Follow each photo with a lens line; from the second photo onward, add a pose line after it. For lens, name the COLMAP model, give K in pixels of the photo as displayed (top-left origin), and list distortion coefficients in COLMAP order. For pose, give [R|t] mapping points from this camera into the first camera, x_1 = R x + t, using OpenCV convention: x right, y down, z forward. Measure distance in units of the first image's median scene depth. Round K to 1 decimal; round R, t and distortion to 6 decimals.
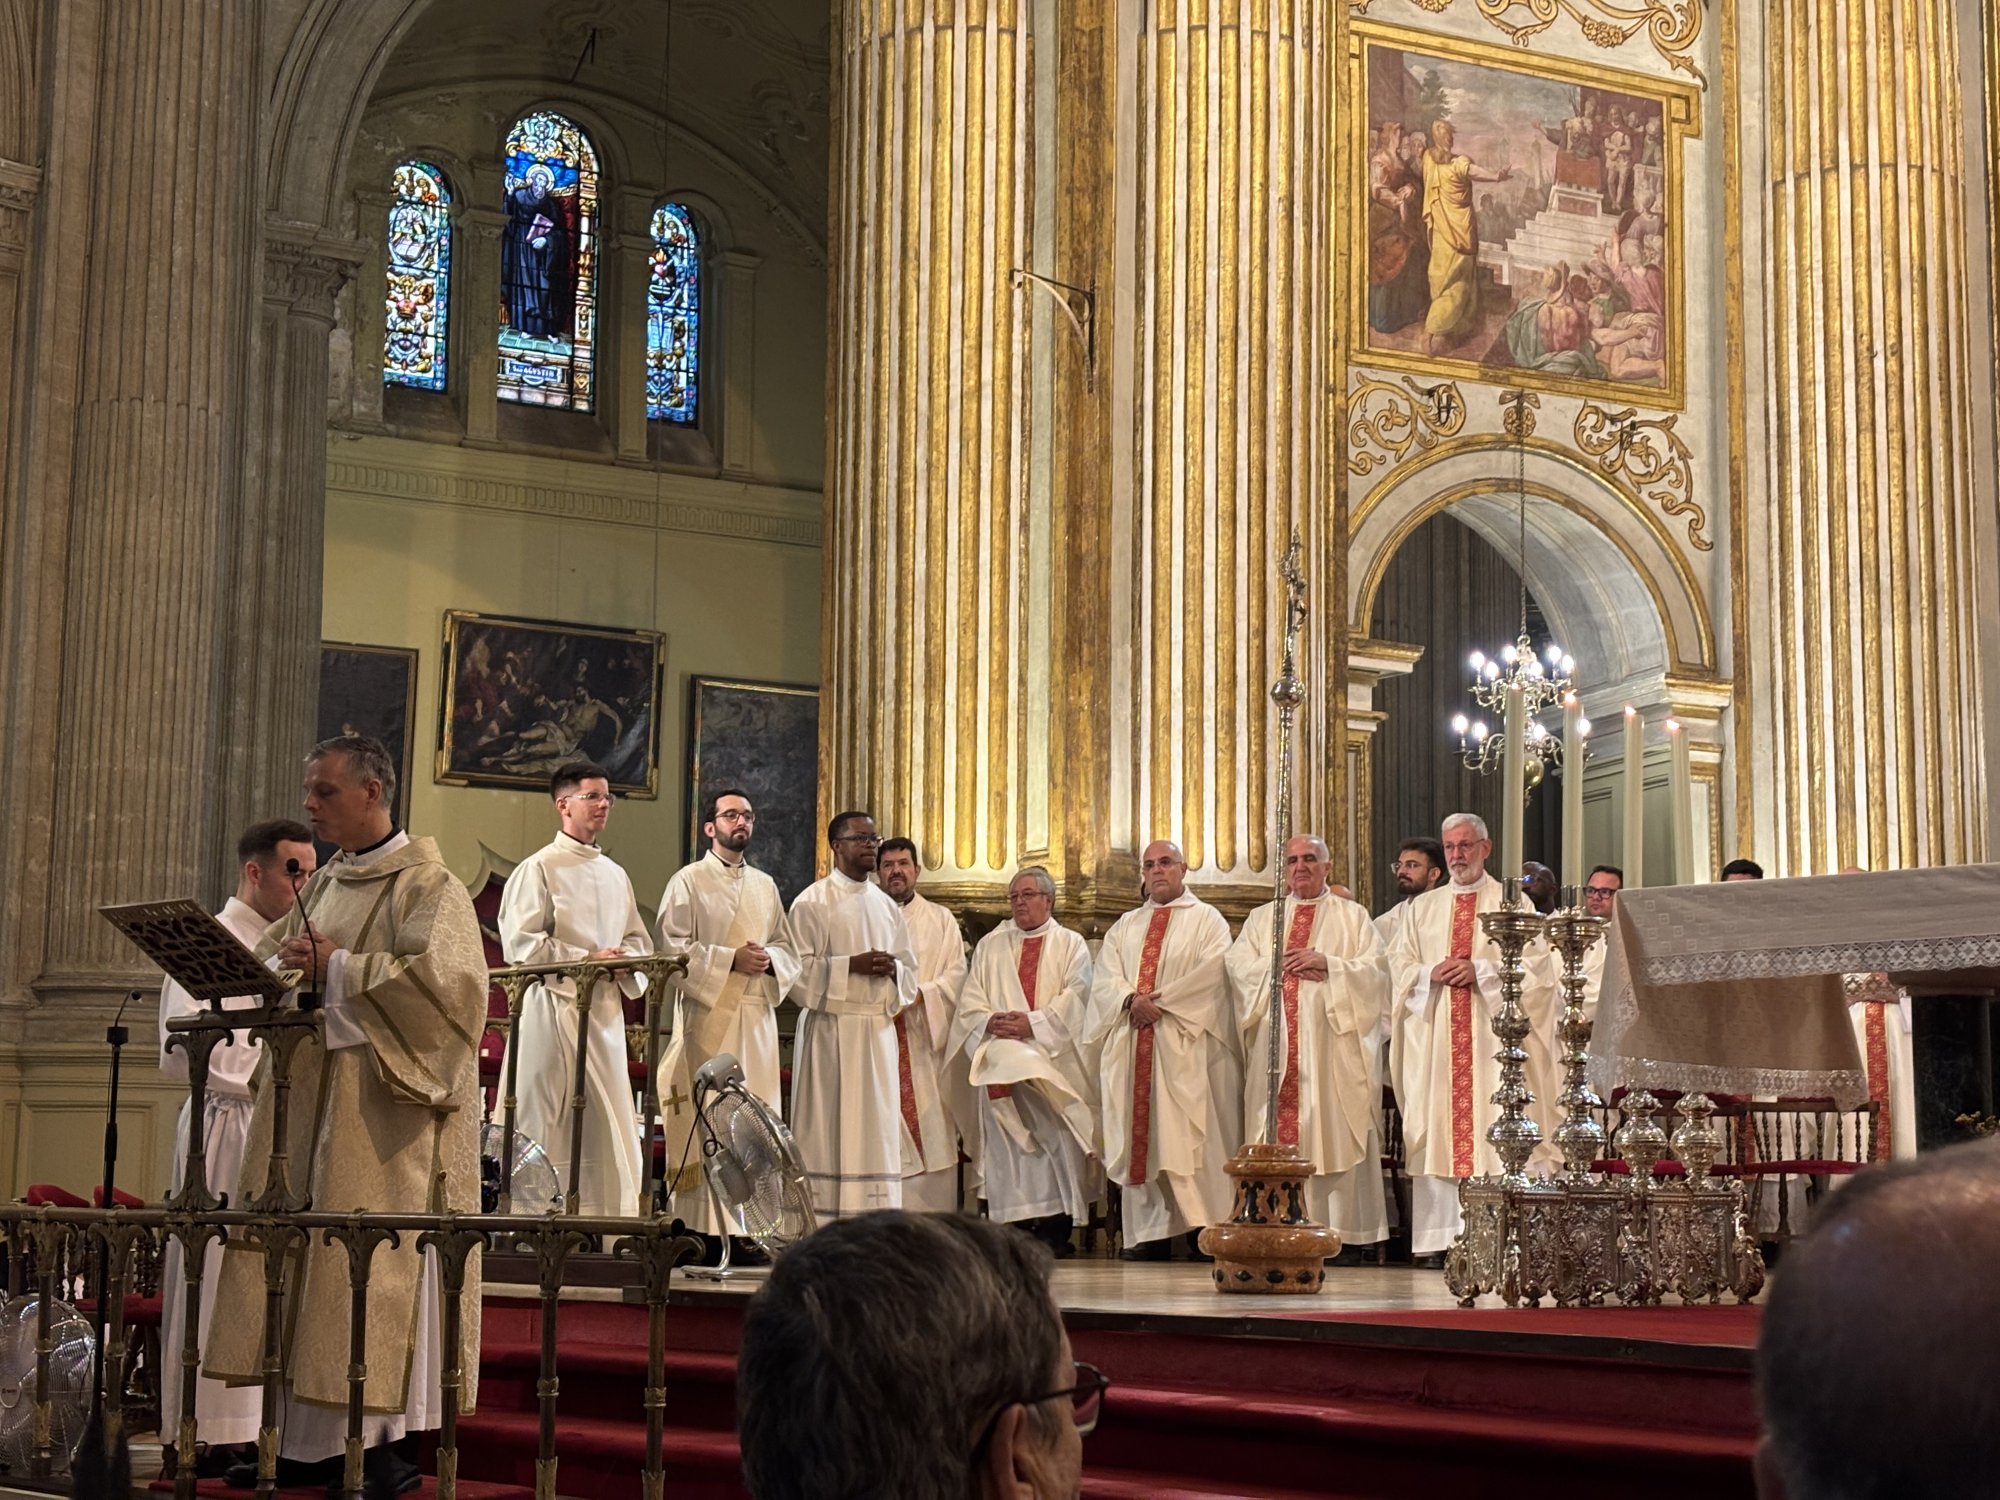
lens RADIAL K [[2976.4, 0, 1004.6], [0, 2976.4, 757.5], [0, 0, 1]] dist [0.231111, -0.871805]
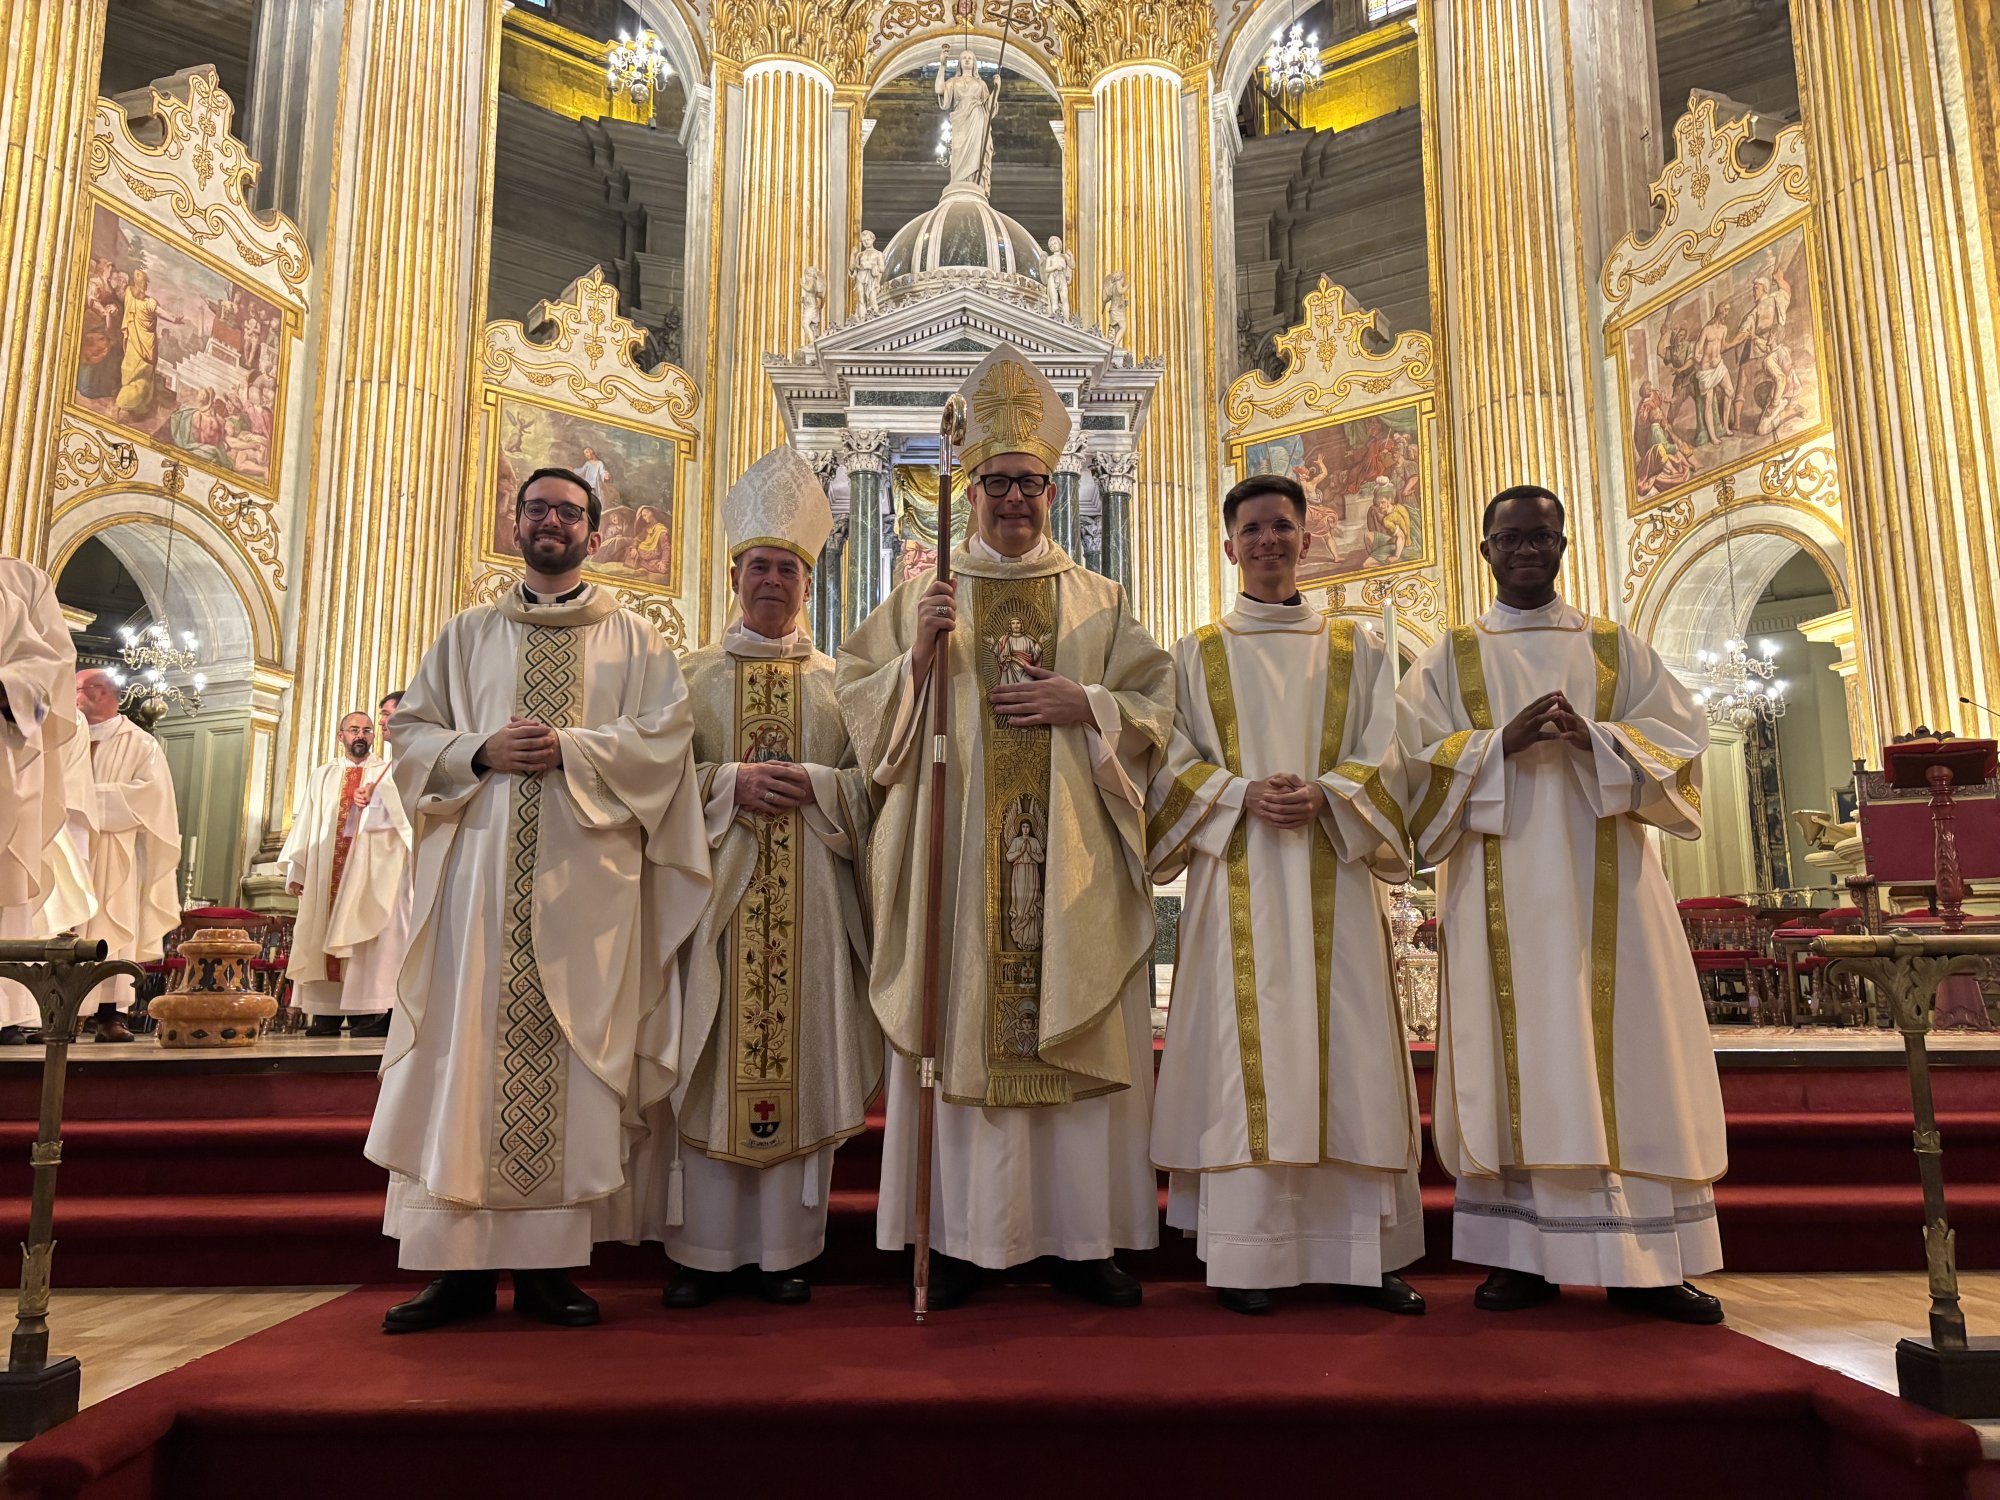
lens RADIAL K [[1505.4, 0, 1000.9], [0, 1505.4, 746.3], [0, 0, 1]] dist [0.030671, 0.002125]
pose [[0.683684, 0.111759, 0.721170, -0.078951], [-0.092012, 0.993519, -0.066735, 0.032520], [-0.723955, -0.020731, 0.689536, 0.161655]]
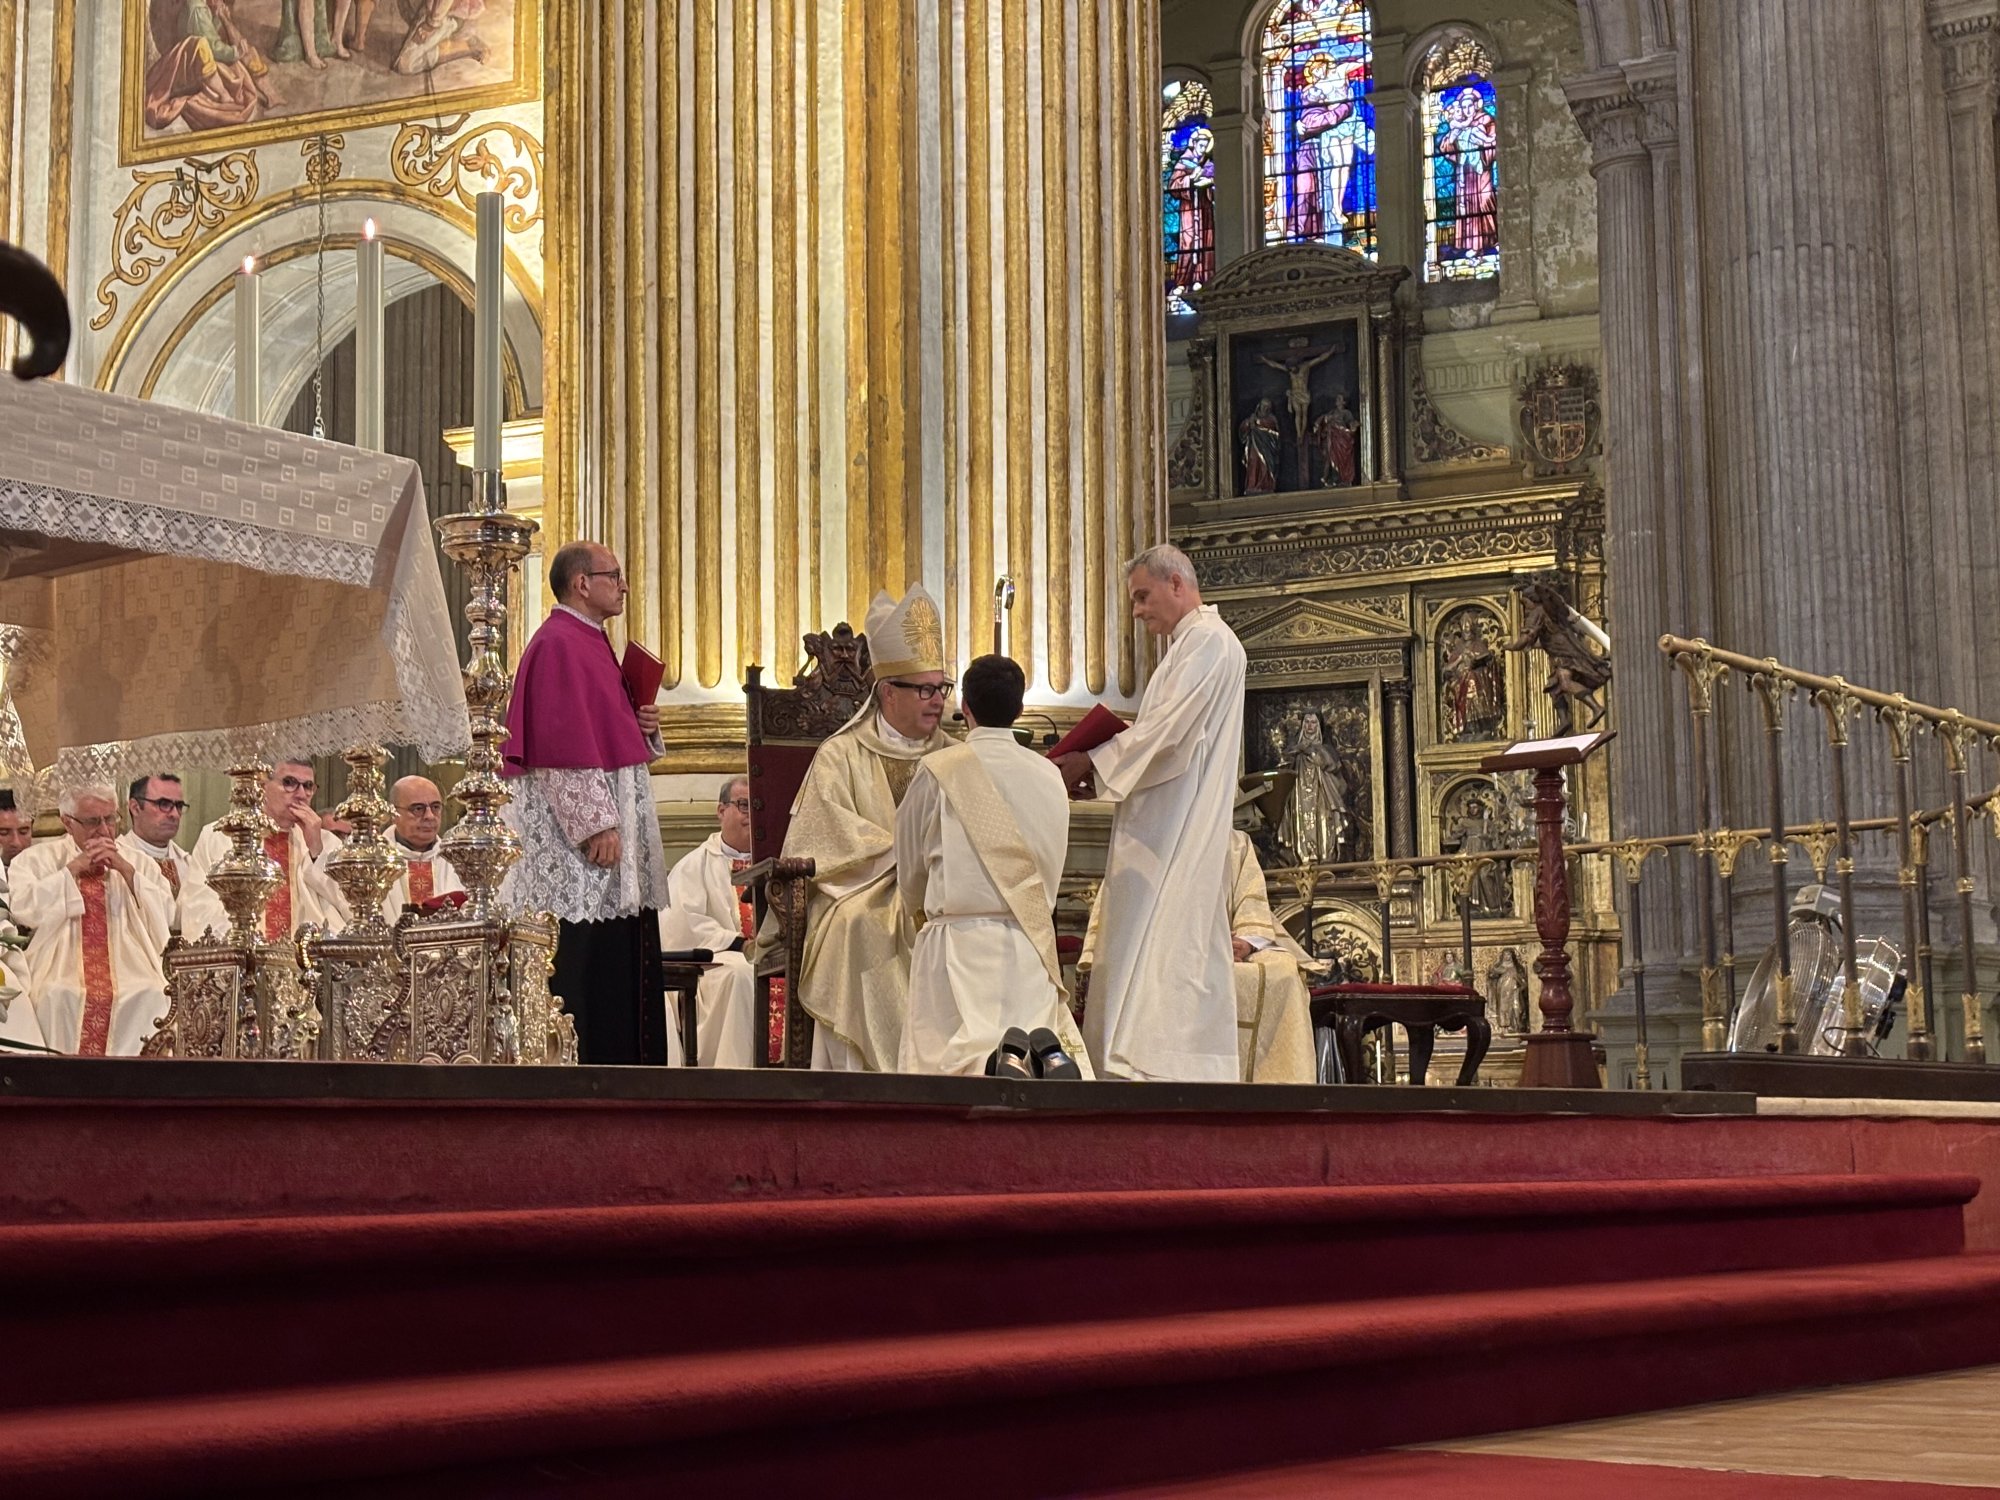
lens RADIAL K [[2976.4, 0, 1004.6], [0, 2976.4, 757.5], [0, 0, 1]] dist [0.231111, -0.871805]
pose [[-0.100055, 0.122915, 0.987361, -0.091182], [-0.130424, 0.982158, -0.135484, 0.063997], [-0.986397, -0.142332, -0.082239, 0.291250]]
